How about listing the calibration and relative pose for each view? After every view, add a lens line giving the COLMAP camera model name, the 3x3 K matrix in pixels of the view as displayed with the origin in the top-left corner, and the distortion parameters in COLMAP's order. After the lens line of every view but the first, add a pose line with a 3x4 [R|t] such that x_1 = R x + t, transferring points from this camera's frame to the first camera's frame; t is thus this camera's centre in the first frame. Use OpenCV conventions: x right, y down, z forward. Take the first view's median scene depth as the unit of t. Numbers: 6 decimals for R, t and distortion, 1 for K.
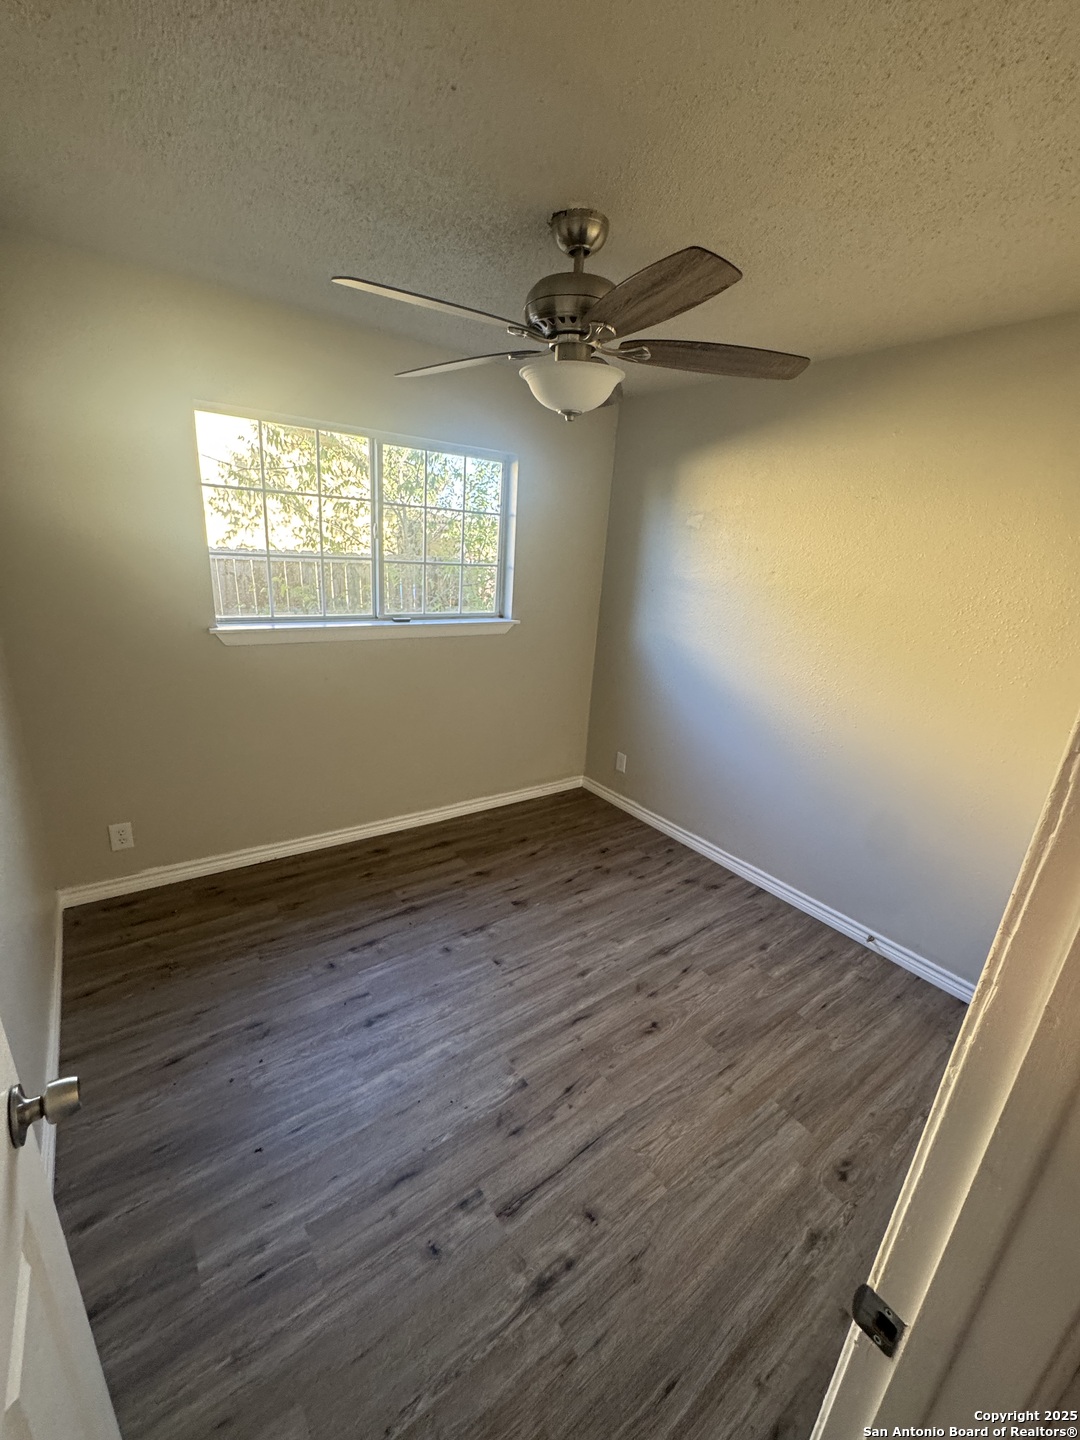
lens RADIAL K [[579.3, 0, 539.2], [0, 579.3, 719.7], [0, 0, 1]] dist [-0.001088, 0.000057]
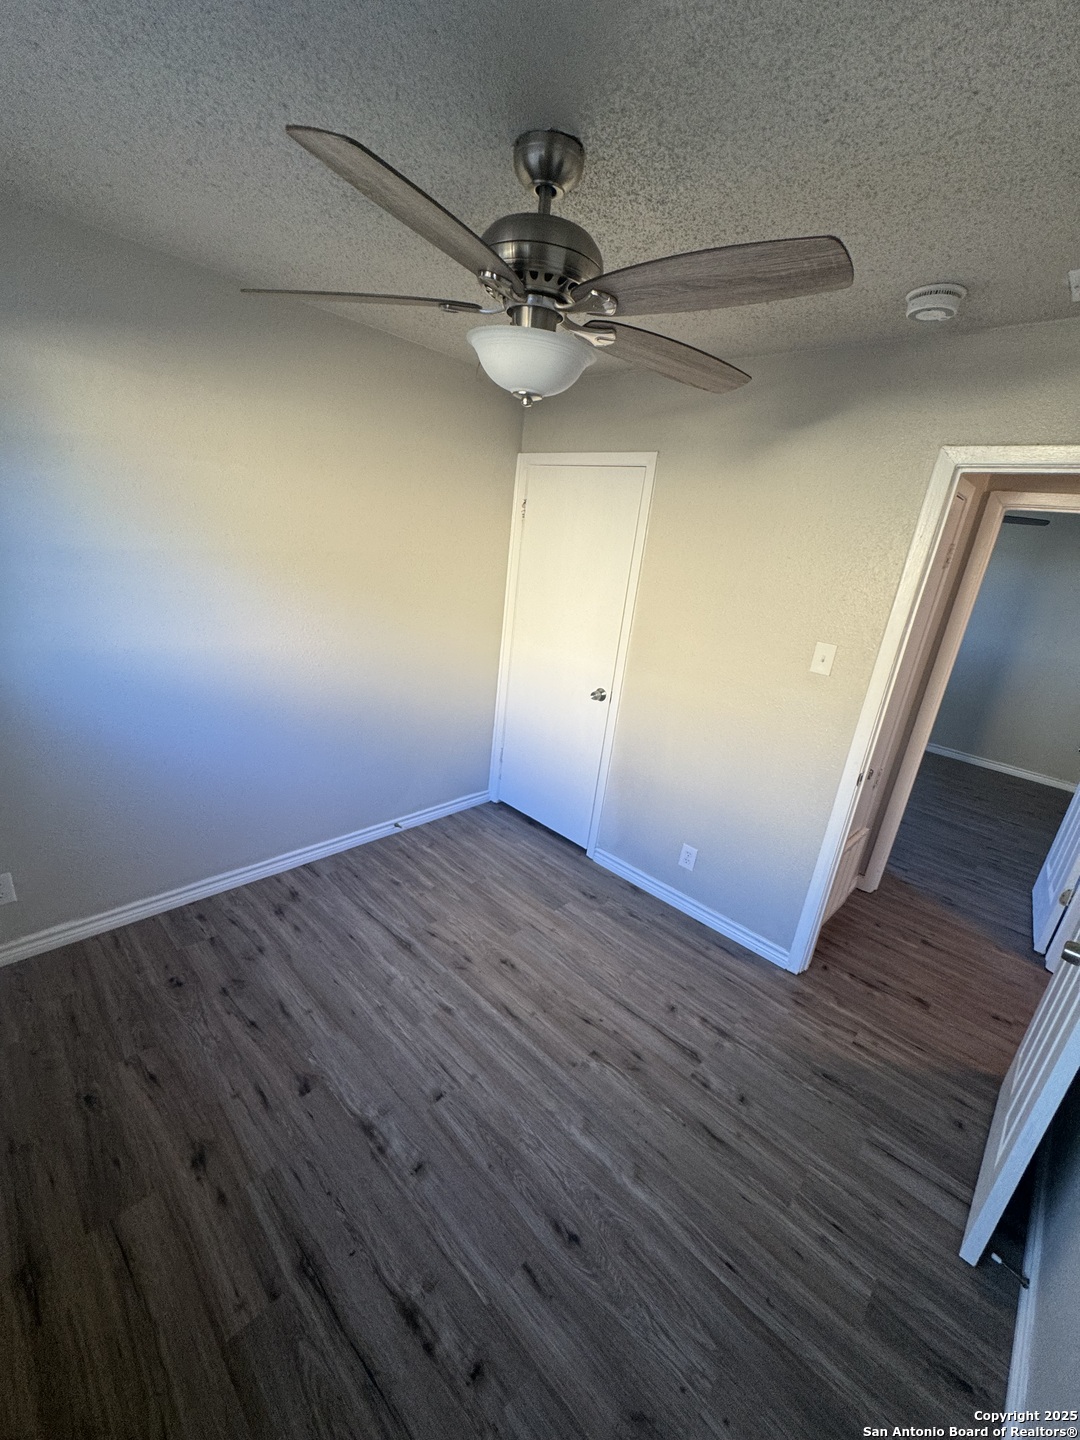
lens RADIAL K [[579.3, 0, 539.2], [0, 579.3, 719.7], [0, 0, 1]] dist [-0.001088, 0.000057]
pose [[-0.157296, -0.380596, 0.911265, -0.610008], [0.187873, 0.894368, 0.405968, -0.319174], [-0.969516, 0.235059, -0.069177, 0.814091]]
